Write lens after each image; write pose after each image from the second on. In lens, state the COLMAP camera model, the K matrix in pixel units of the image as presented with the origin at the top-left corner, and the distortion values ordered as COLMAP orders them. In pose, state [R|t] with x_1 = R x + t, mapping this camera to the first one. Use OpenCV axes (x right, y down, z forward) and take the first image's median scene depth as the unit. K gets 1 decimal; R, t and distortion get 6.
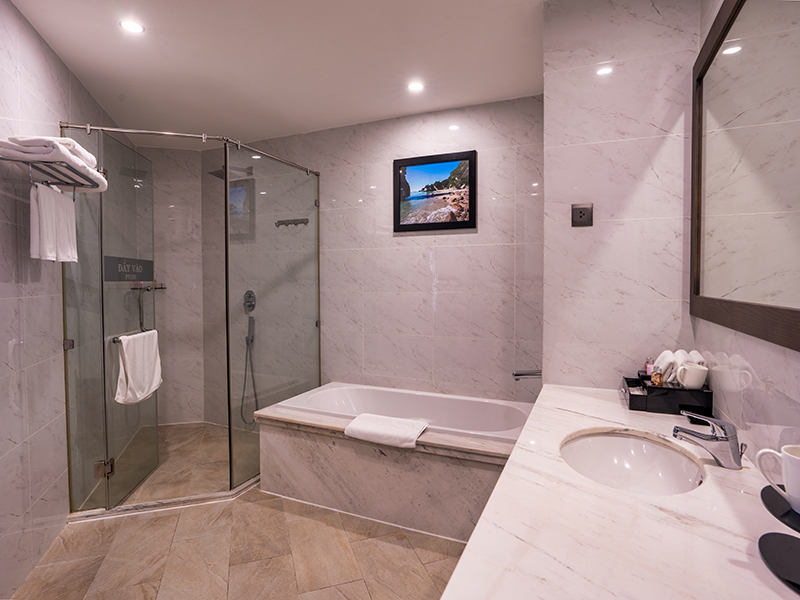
lens RADIAL K [[440.8, 0, 402.8], [0, 440.8, 295.5], [0, 0, 1]] dist [-0.000544, -0.004519]
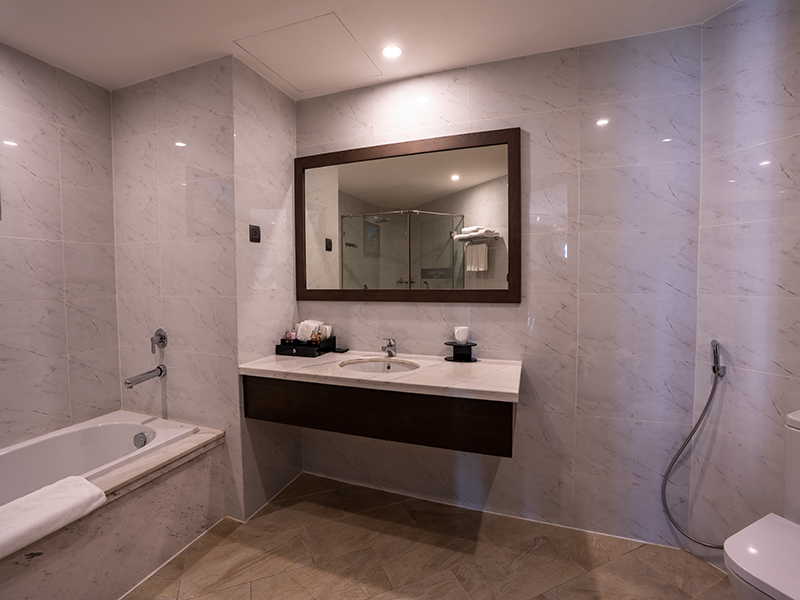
lens RADIAL K [[372.9, 0, 404.2], [0, 372.9, 300.1], [0, 0, 1]] dist [-0.048893, 0.011980]
pose [[-0.082983, -0.062231, 0.994606, -0.622102], [0.042377, 0.996925, 0.065911, -0.027552], [-0.995650, 0.047617, -0.080090, 0.512897]]
